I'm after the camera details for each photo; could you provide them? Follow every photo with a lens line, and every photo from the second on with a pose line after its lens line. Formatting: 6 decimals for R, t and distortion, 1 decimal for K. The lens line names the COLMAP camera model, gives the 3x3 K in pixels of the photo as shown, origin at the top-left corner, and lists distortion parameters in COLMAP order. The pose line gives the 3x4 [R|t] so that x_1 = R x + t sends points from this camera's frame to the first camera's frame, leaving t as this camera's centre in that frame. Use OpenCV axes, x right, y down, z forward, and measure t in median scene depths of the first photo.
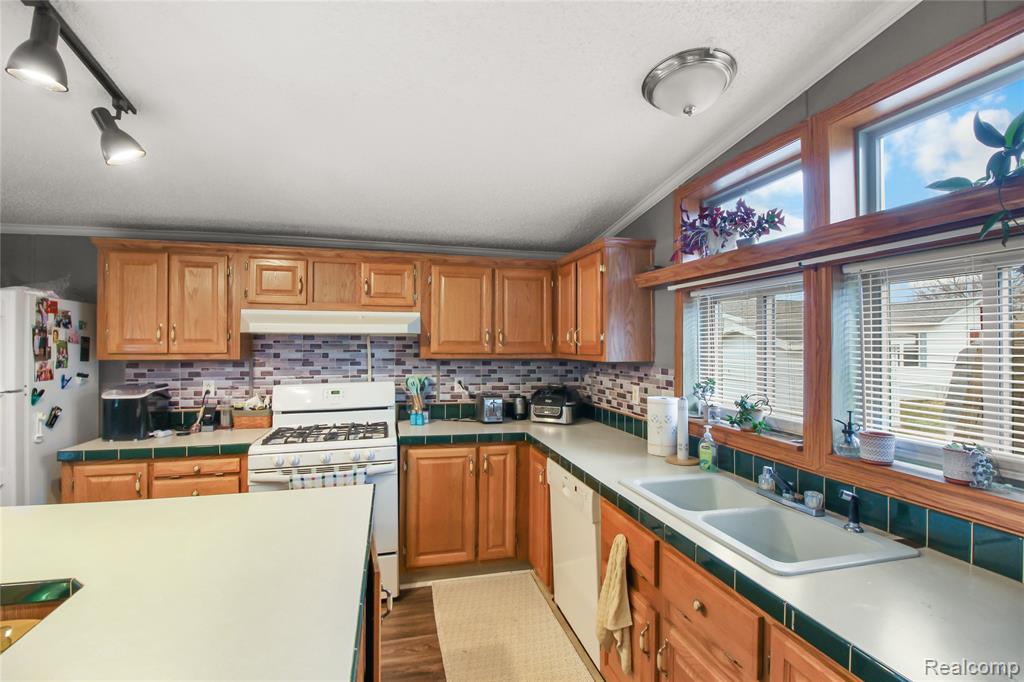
lens RADIAL K [[480.0, 0, 507.7], [0, 480.0, 338.2], [0, 0, 1]] dist [-0.004330, -0.009296]
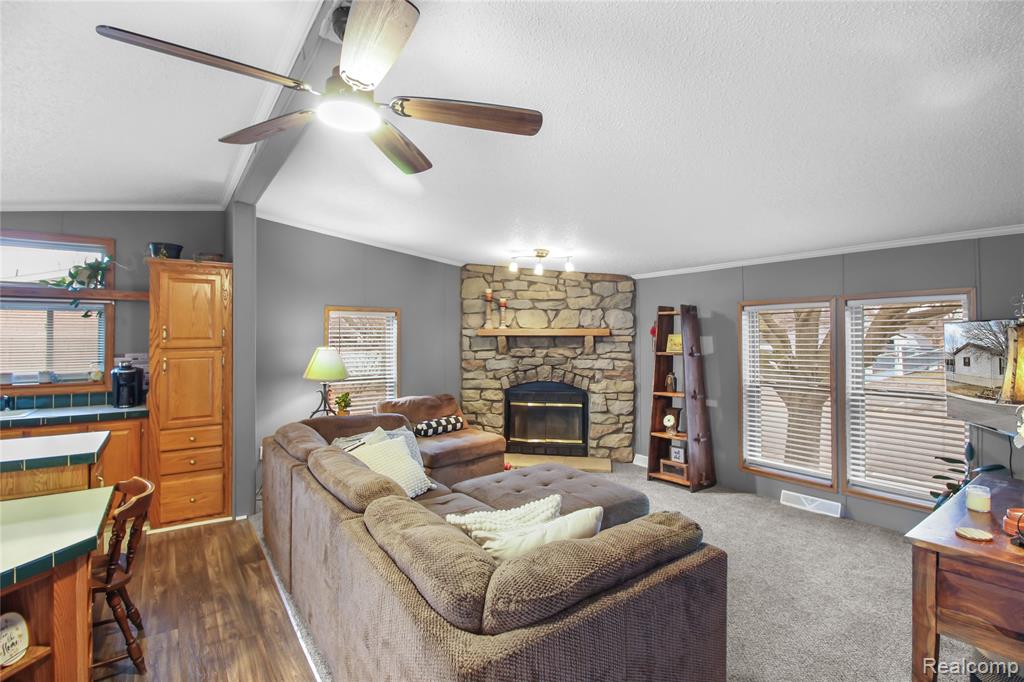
lens RADIAL K [[480.0, 0, 517.4], [0, 480.0, 325.6], [0, 0, 1]] dist [-0.004330, -0.009296]
pose [[-0.367299, 0.018752, 0.929914, -1.166168], [-0.009685, 0.999665, -0.023984, -0.005339], [-0.930053, -0.017815, -0.366994, -0.262375]]
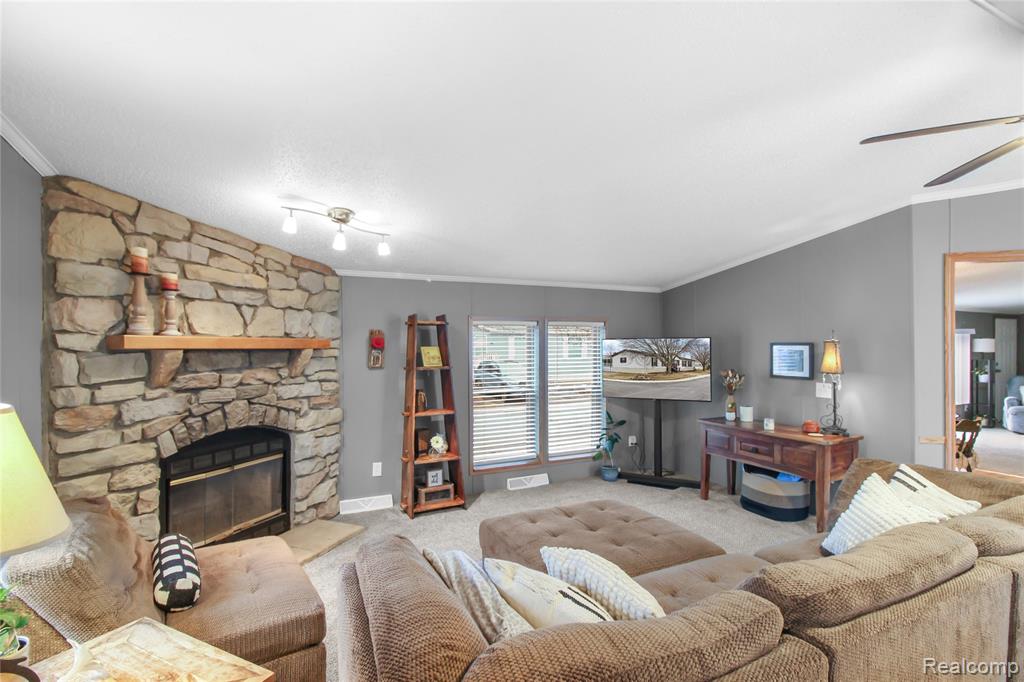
lens RADIAL K [[480.0, 0, 508.1], [0, 480.0, 349.8], [0, 0, 1]] dist [-0.004330, -0.009296]
pose [[-0.985178, 0.003901, -0.171491, 0.072215], [0.005016, 0.999969, -0.006066, -0.000872], [0.171462, -0.006837, -0.985167, 0.104678]]
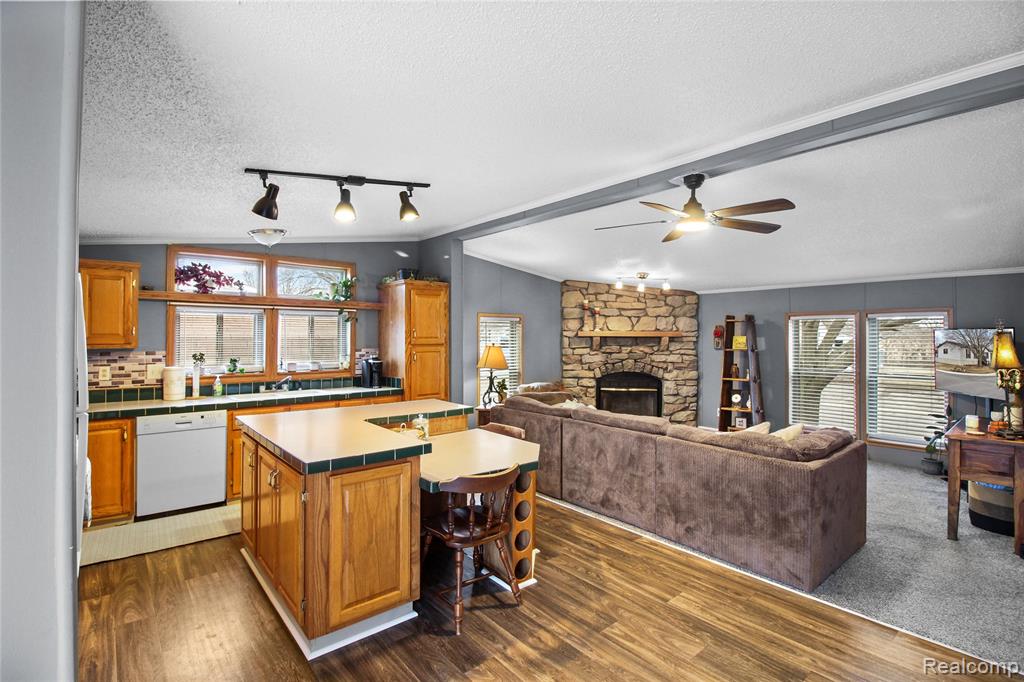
lens RADIAL K [[480.0, 0, 509.6], [0, 480.0, 330.3], [0, 0, 1]] dist [-0.004330, -0.009296]
pose [[-0.439345, 0.007757, 0.898285, -1.375470], [-0.013598, 0.999791, -0.015284, 0.001379], [-0.898216, -0.018930, -0.439147, 0.532964]]
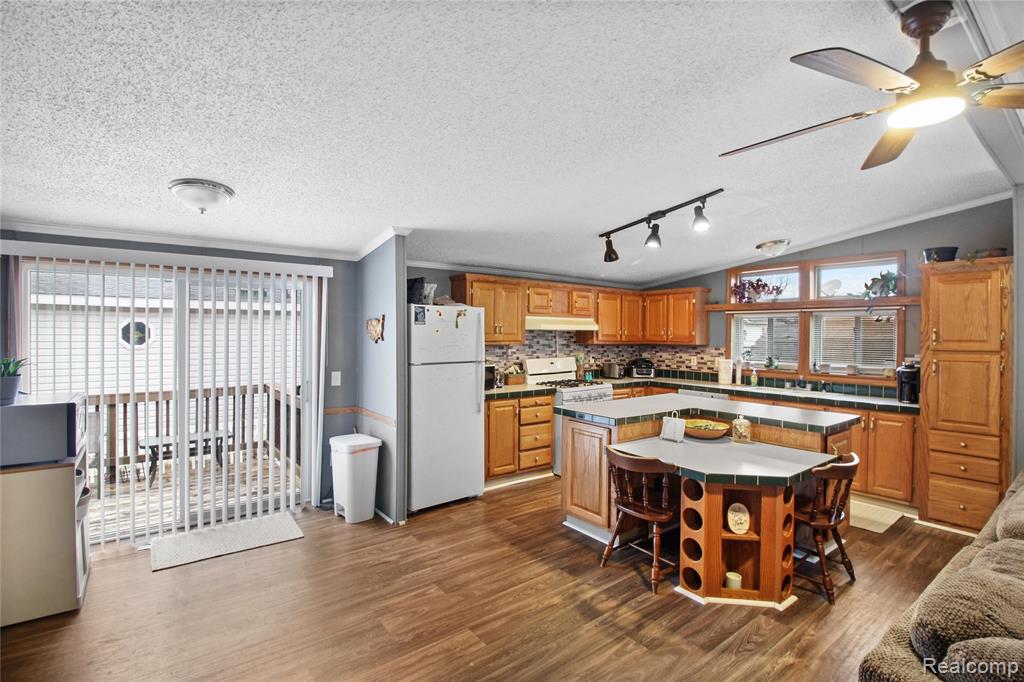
lens RADIAL K [[480.0, 0, 510.3], [0, 480.0, 335.4], [0, 0, 1]] dist [-0.004330, -0.009296]
pose [[0.921016, 0.003809, 0.389505, -1.210916], [-0.010338, 0.999839, 0.014667, -0.013419], [-0.389386, -0.017535, 0.920908, -0.572823]]
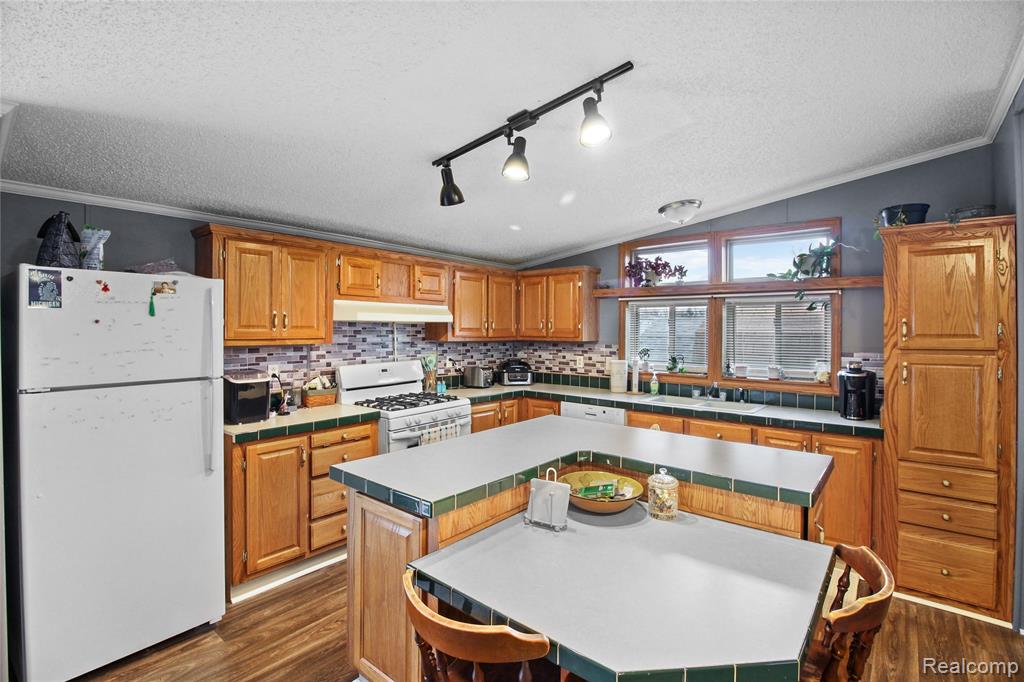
lens RADIAL K [[480.0, 0, 513.8], [0, 480.0, 329.9], [0, 0, 1]] dist [-0.004330, -0.009296]
pose [[0.805574, 0.000988, 0.592495, -0.825517], [-0.010193, 0.999874, 0.012192, -0.006611], [-0.592408, -0.015861, 0.805482, -0.160217]]
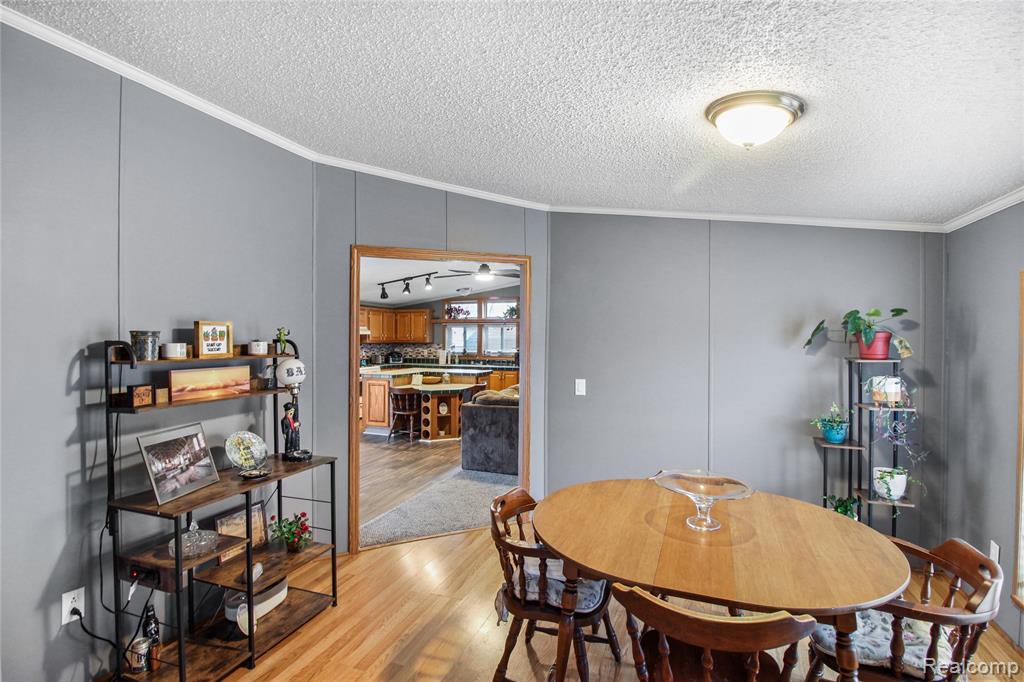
lens RADIAL K [[480.0, 0, 511.5], [0, 480.0, 342.5], [0, 0, 1]] dist [-0.004330, -0.009296]
pose [[0.586311, -0.008555, 0.810041, -2.105285], [-0.010285, 0.999785, 0.018004, -0.021327], [-0.810021, -0.018887, 0.586097, -1.496462]]
